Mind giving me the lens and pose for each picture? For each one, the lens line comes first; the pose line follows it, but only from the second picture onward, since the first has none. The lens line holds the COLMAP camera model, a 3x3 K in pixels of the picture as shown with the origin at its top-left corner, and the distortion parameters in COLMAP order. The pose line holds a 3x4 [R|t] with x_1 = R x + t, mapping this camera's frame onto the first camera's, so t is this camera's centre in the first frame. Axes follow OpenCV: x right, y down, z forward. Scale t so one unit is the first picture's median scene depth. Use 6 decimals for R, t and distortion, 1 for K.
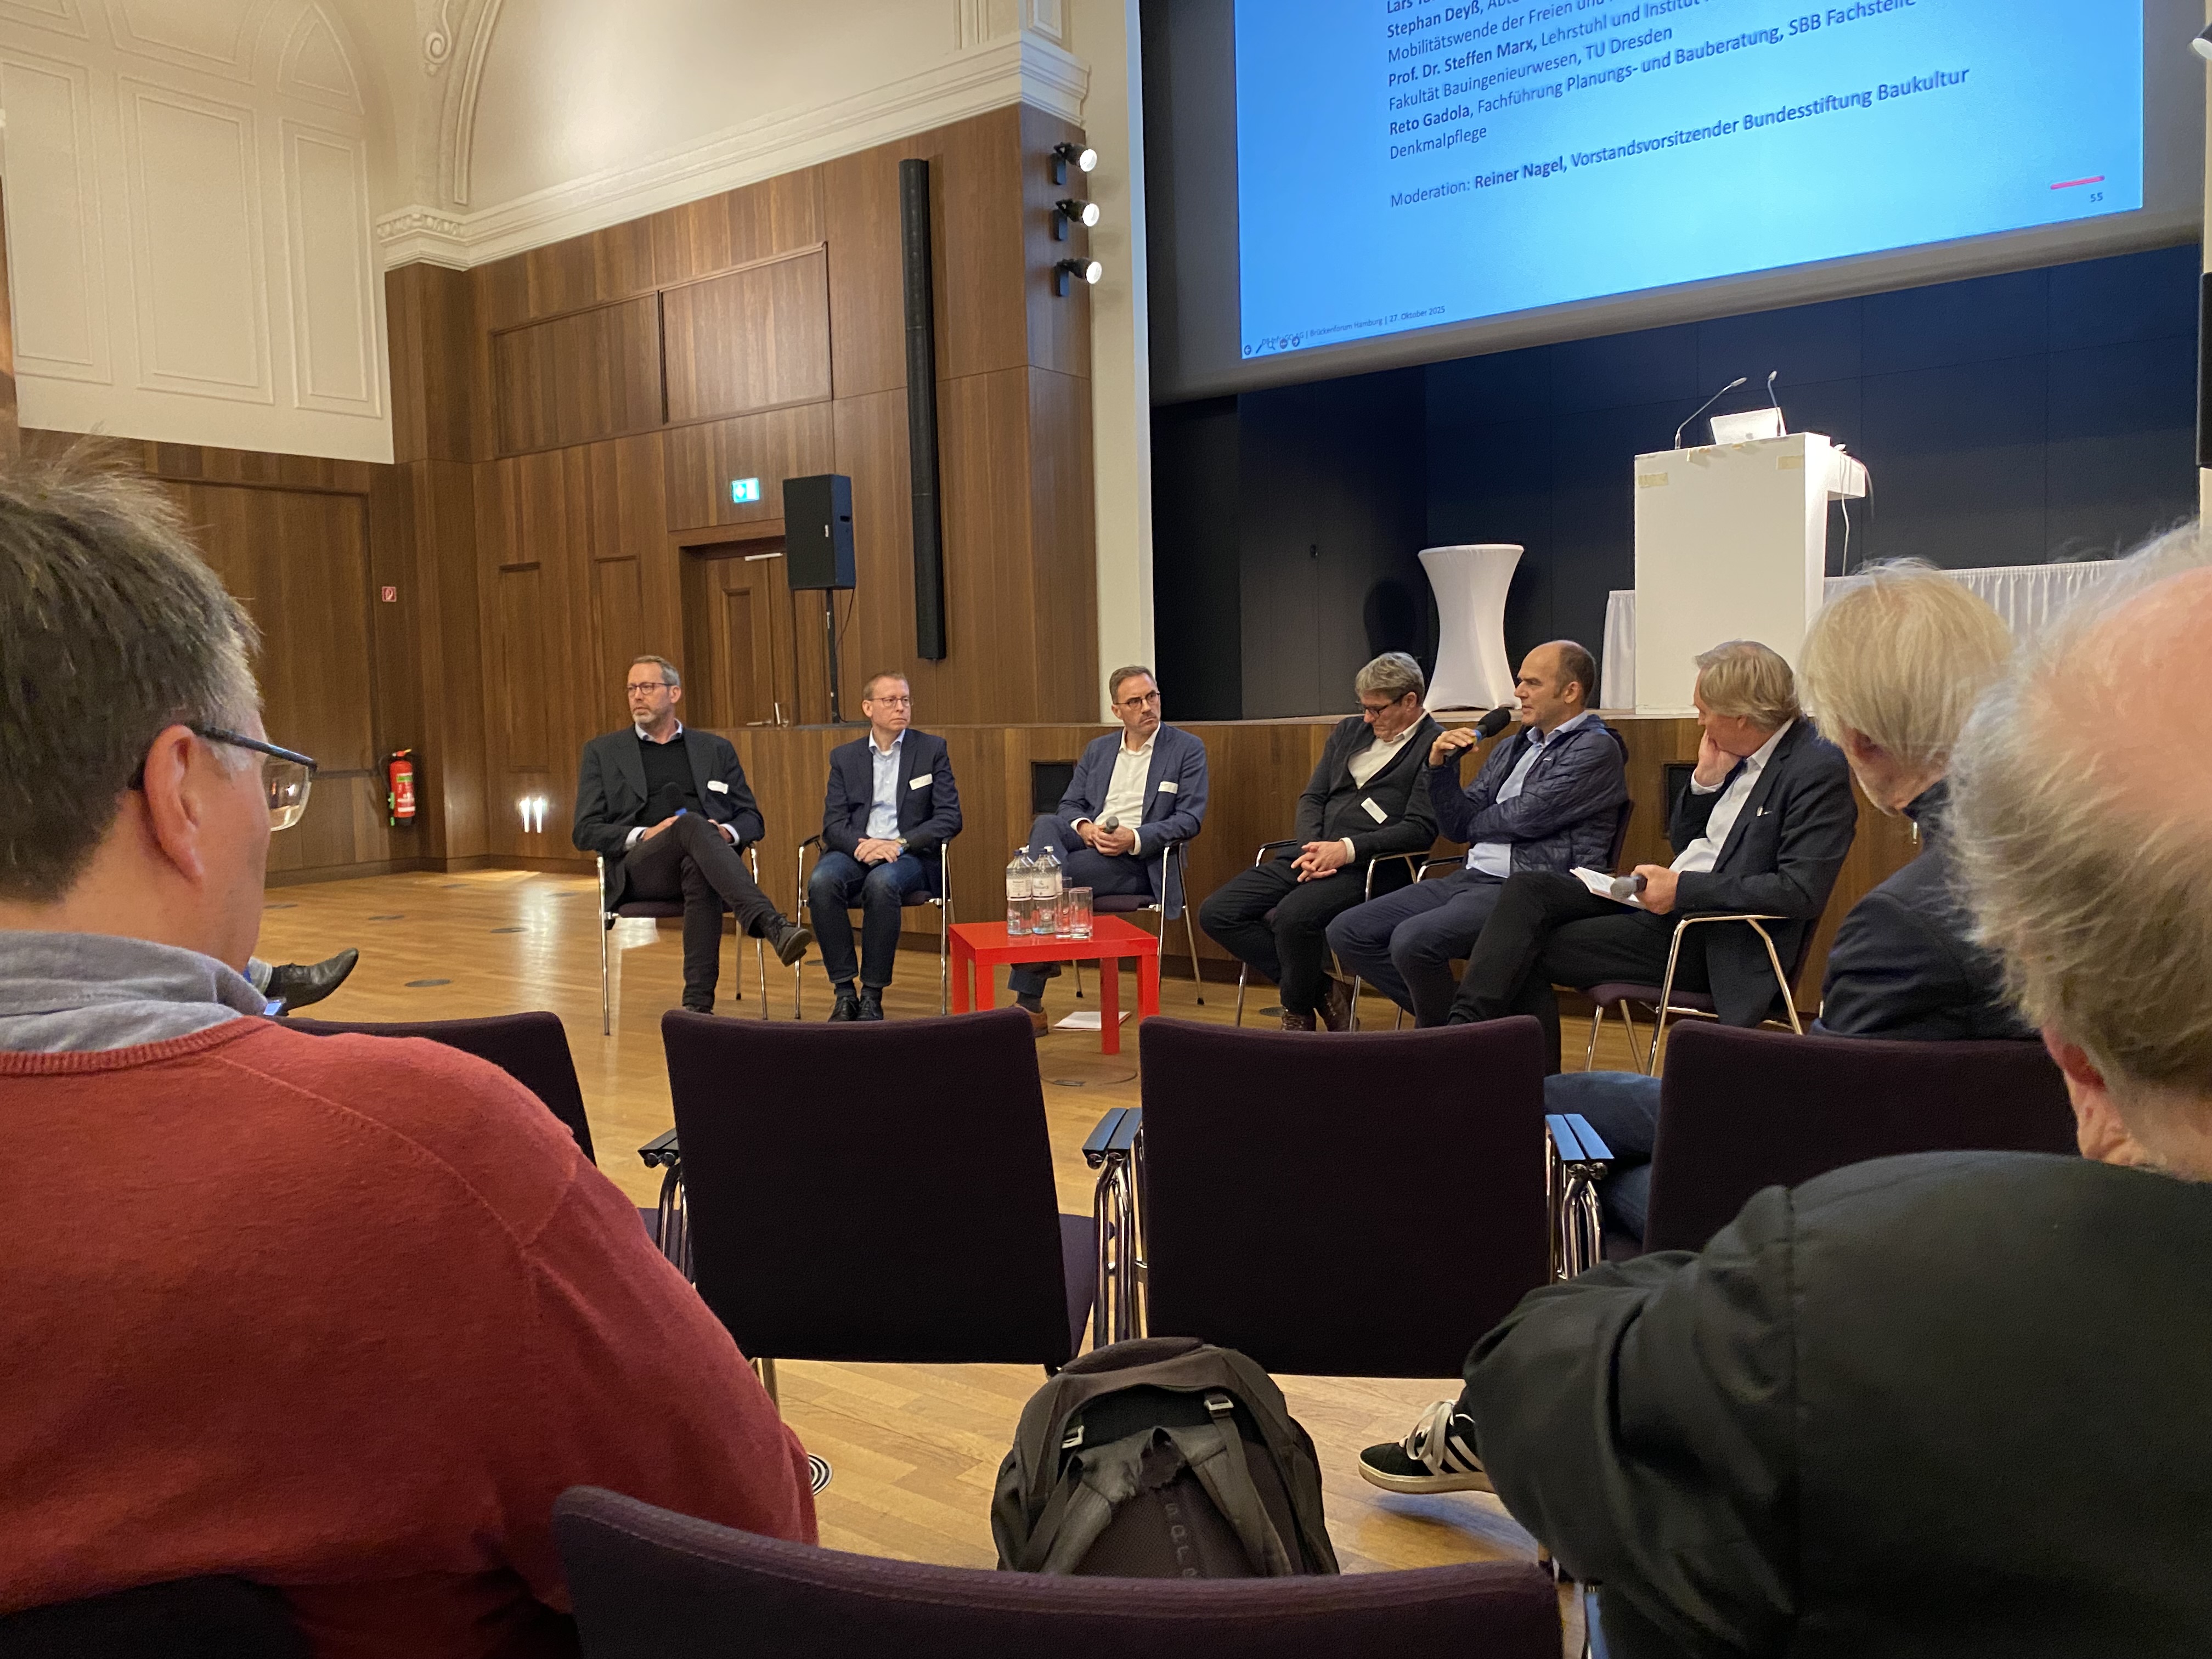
lens RADIAL K [[1680.8, 0, 1104.3], [0, 1680.8, 786.0], [0, 0, 1]] dist [0.021492, -0.005004]
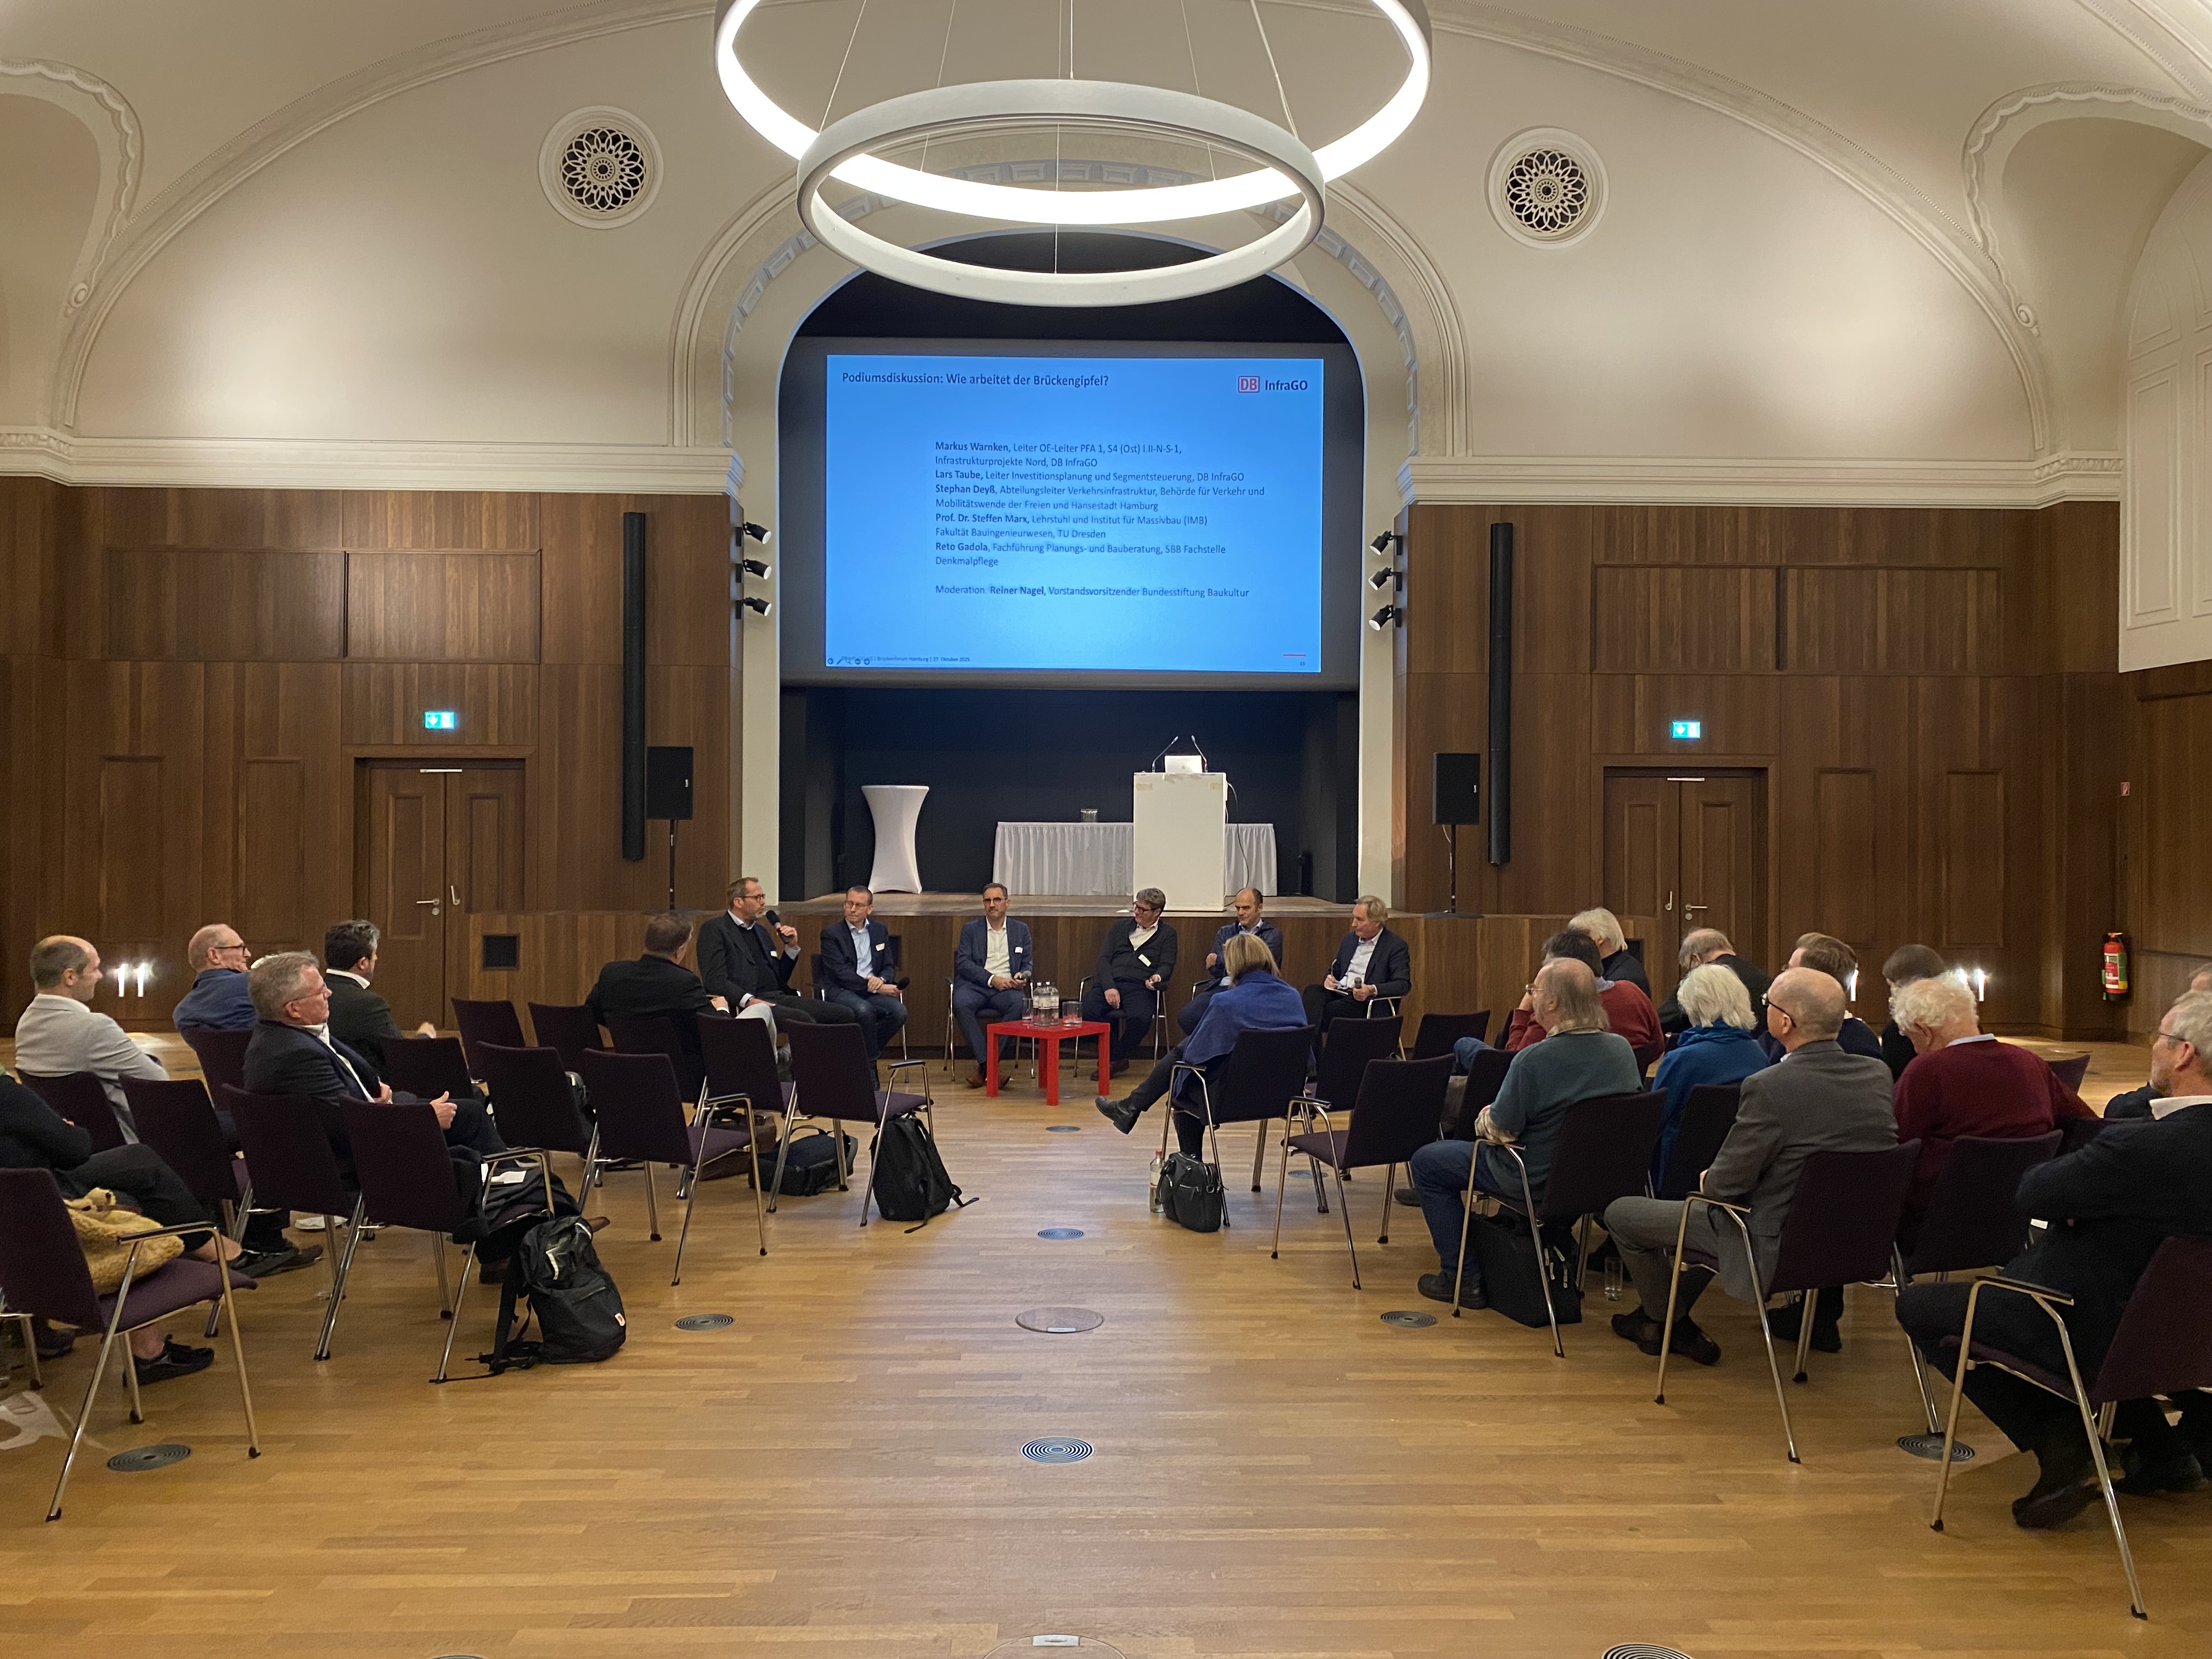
lens RADIAL K [[1805.4, 0, 1106.0], [0, 1805.4, 829.5], [0, 0, 1]] dist [0.024322, -0.005923]
pose [[0.766447, 0.027332, 0.641726, -0.805123], [0.007780, 0.998626, -0.051825, -0.019576], [-0.642260, 0.044713, 0.765181, -0.432112]]
